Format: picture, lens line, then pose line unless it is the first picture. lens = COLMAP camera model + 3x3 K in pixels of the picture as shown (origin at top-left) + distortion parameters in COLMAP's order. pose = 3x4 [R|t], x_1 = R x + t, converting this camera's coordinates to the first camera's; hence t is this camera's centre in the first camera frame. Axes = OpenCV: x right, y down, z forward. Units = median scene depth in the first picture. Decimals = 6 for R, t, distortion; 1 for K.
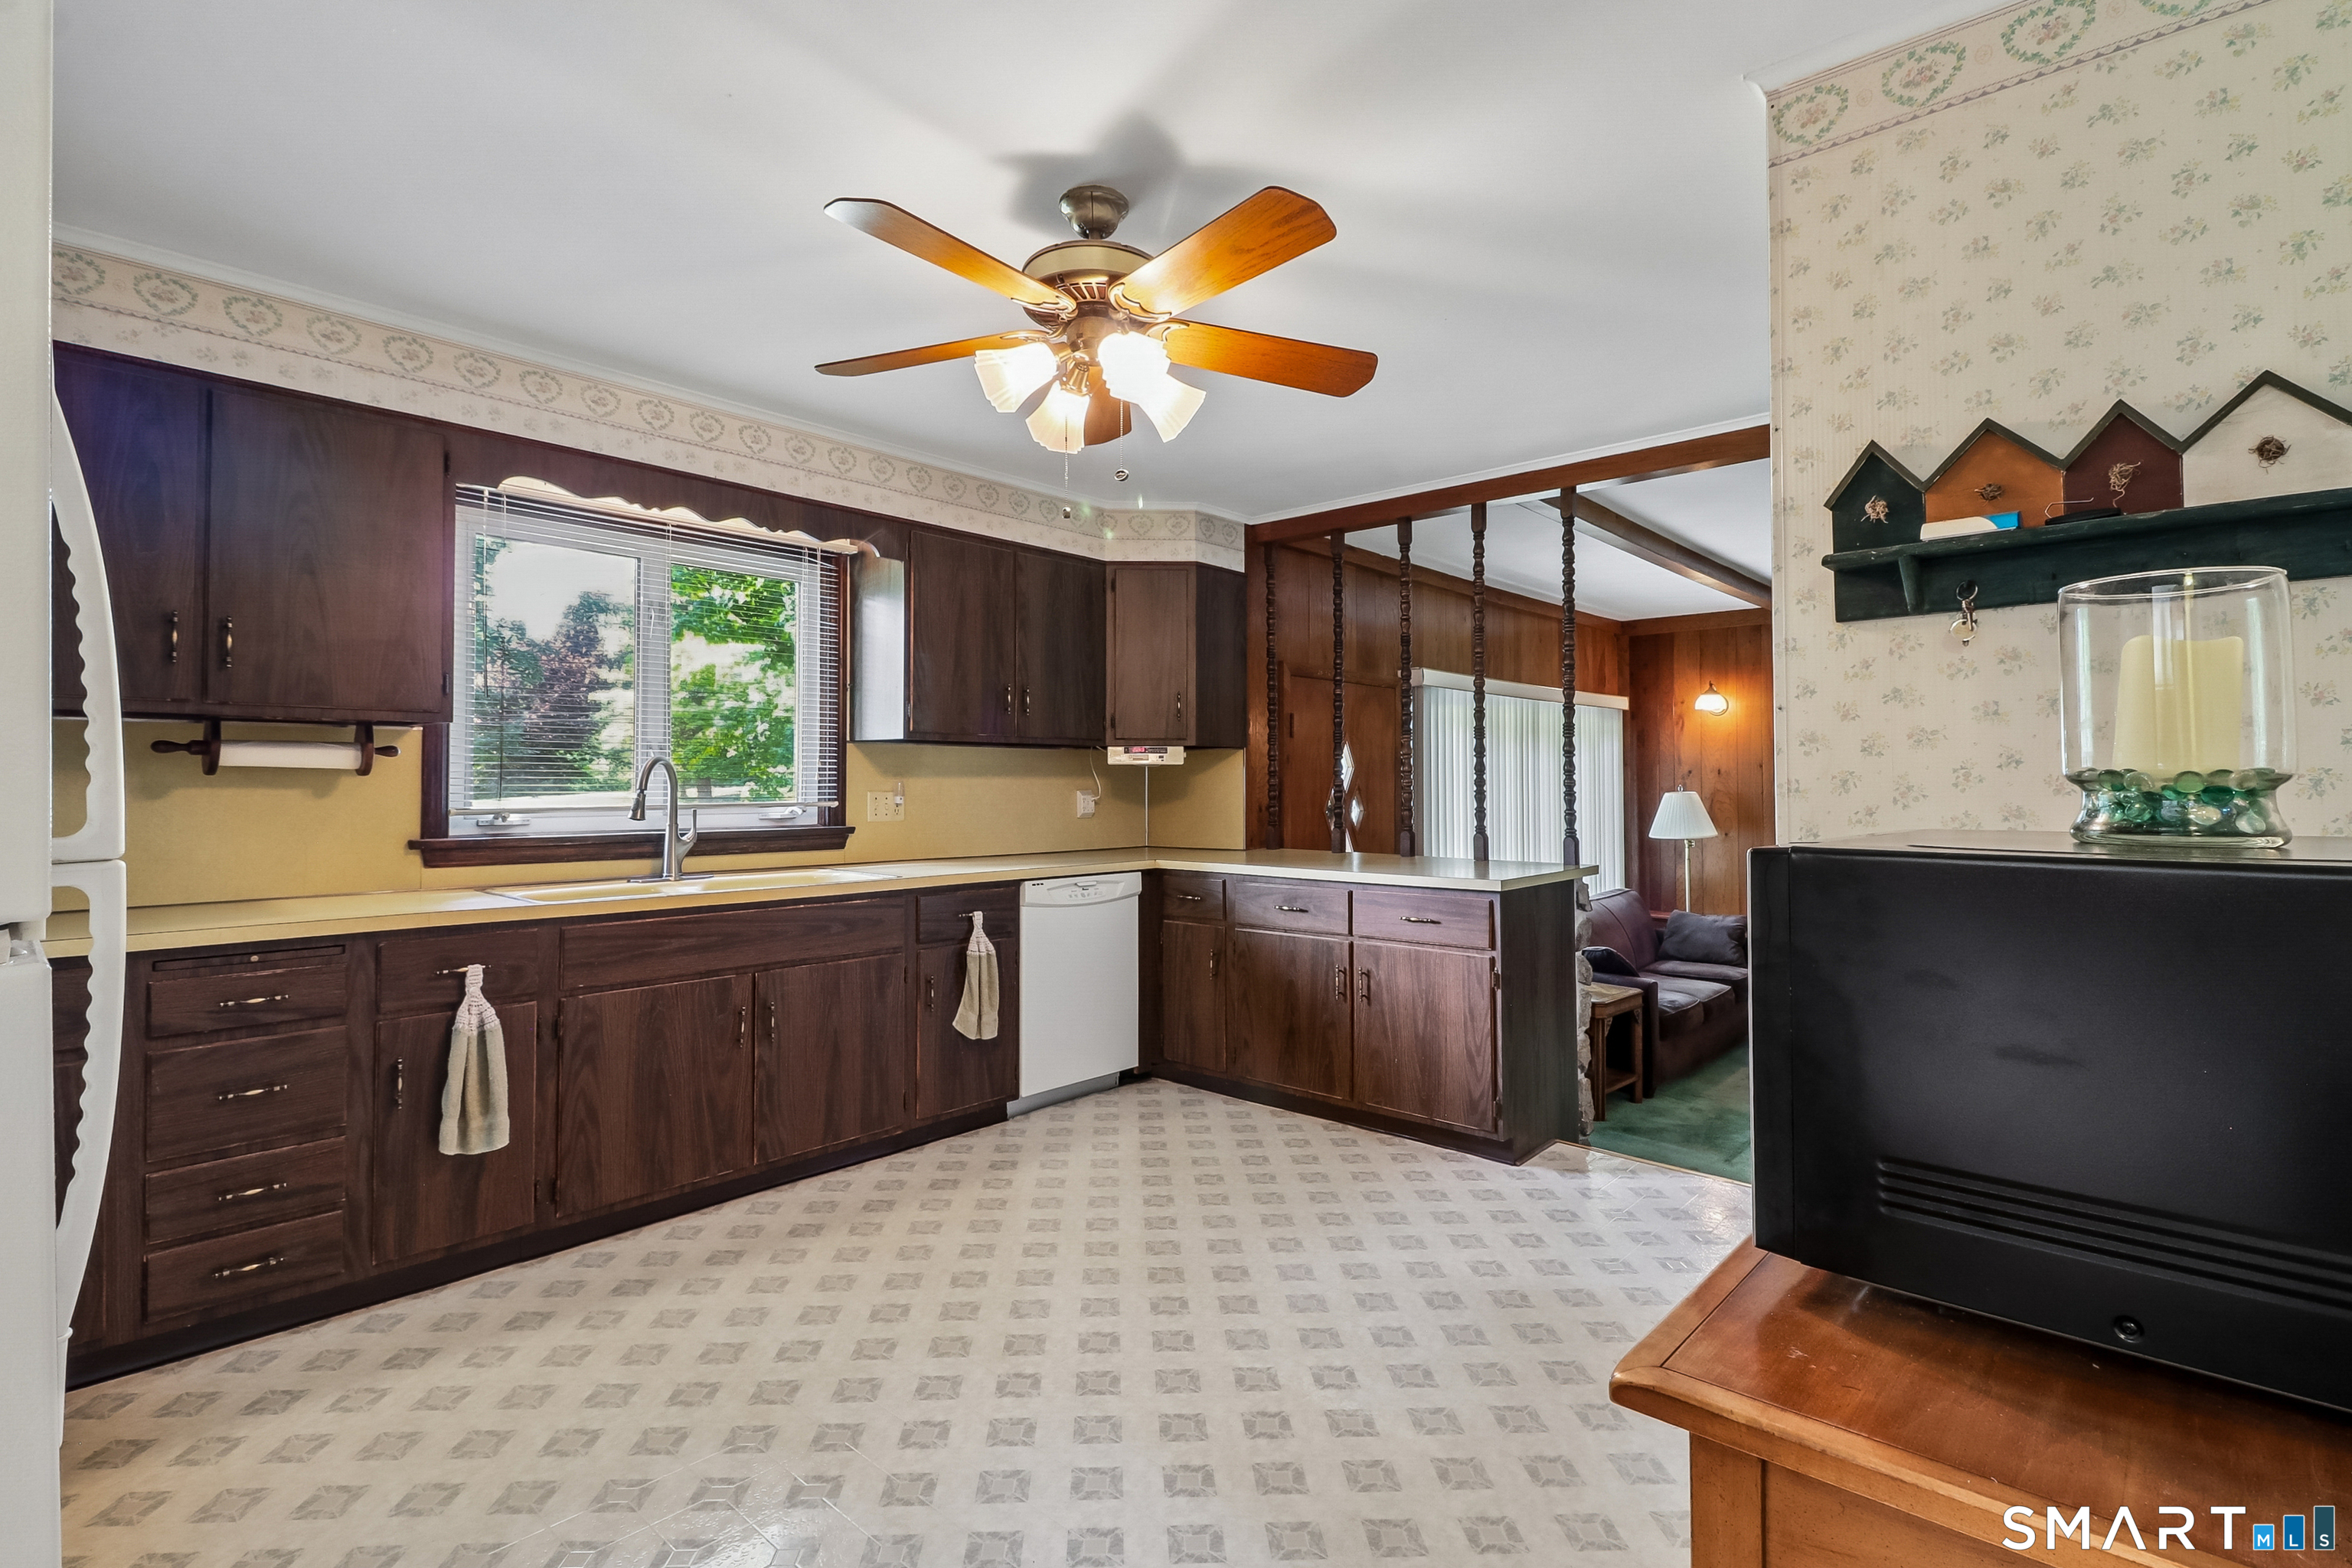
lens RADIAL K [[1097.0, 0, 1177.2], [0, 1097.0, 748.8], [0, 0, 1]] dist [-0.001227, -0.000494]
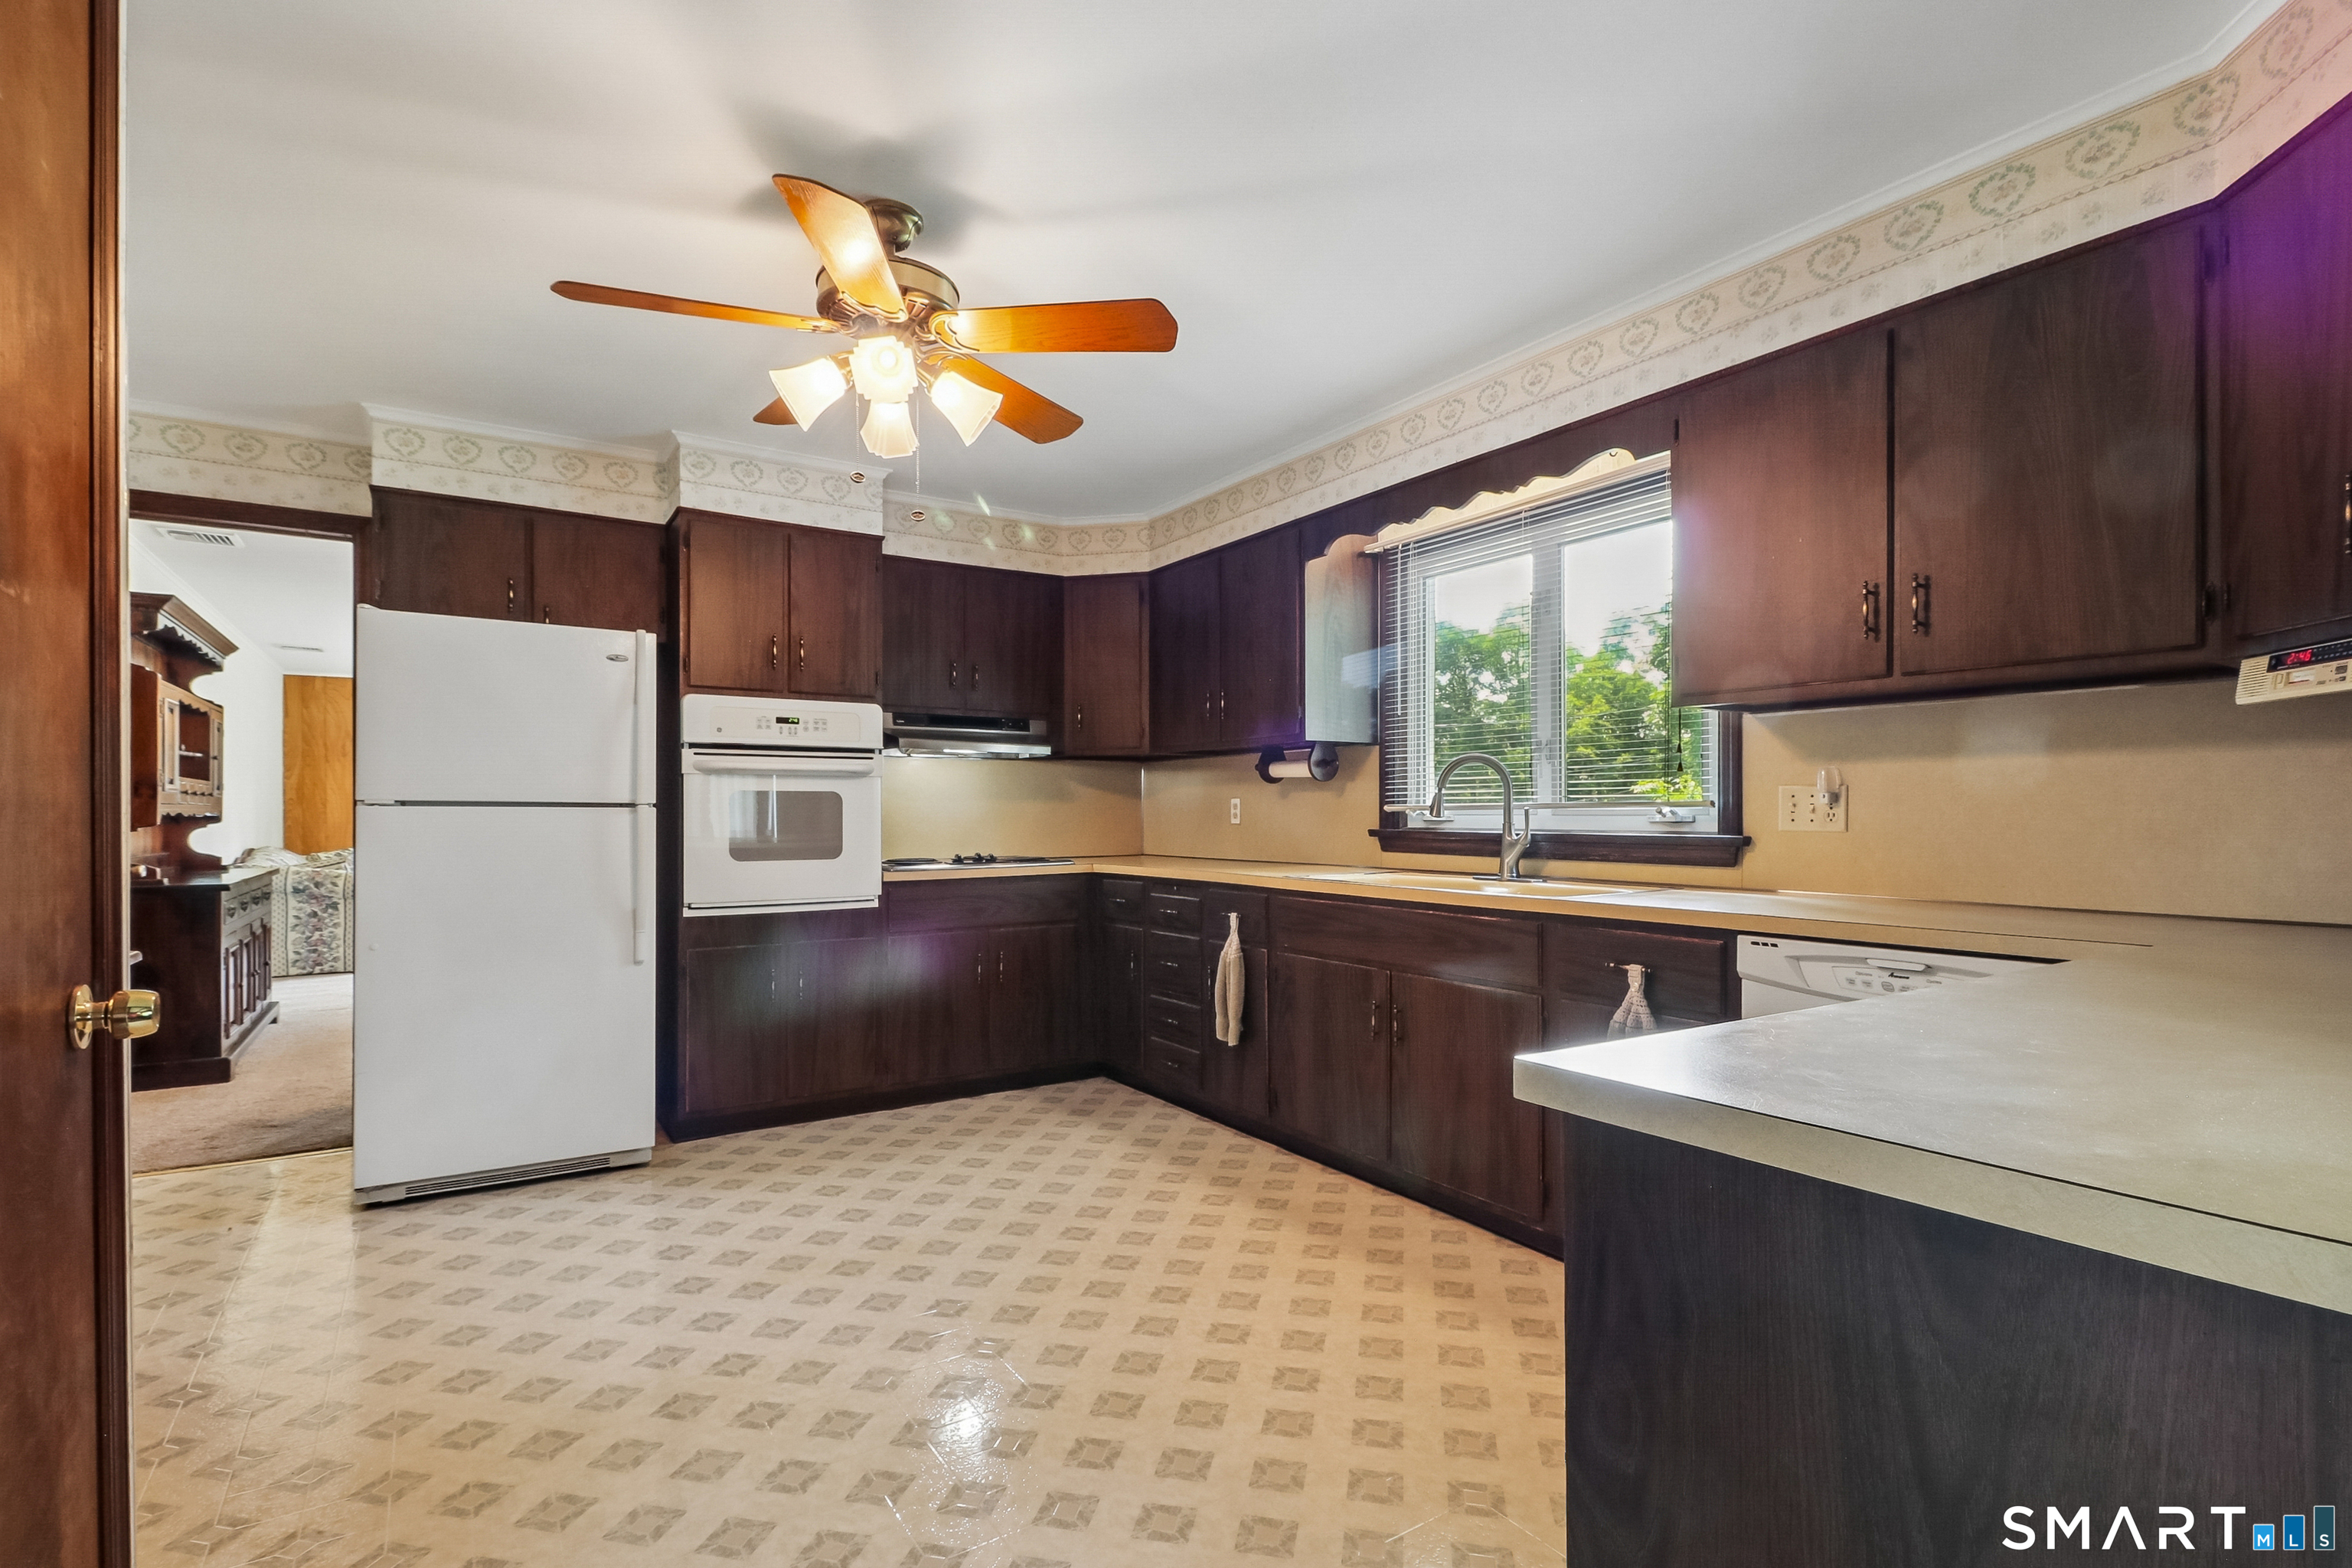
lens RADIAL K [[1088.7, 0, 1167.6], [0, 1088.7, 808.0], [0, 0, 1]] dist [0.000014, -0.000286]
pose [[-0.244575, -0.008077, -0.969597, 0.661544], [0.024623, 0.999591, -0.014538, 0.075027], [0.969318, -0.027430, -0.244276, 1.141211]]
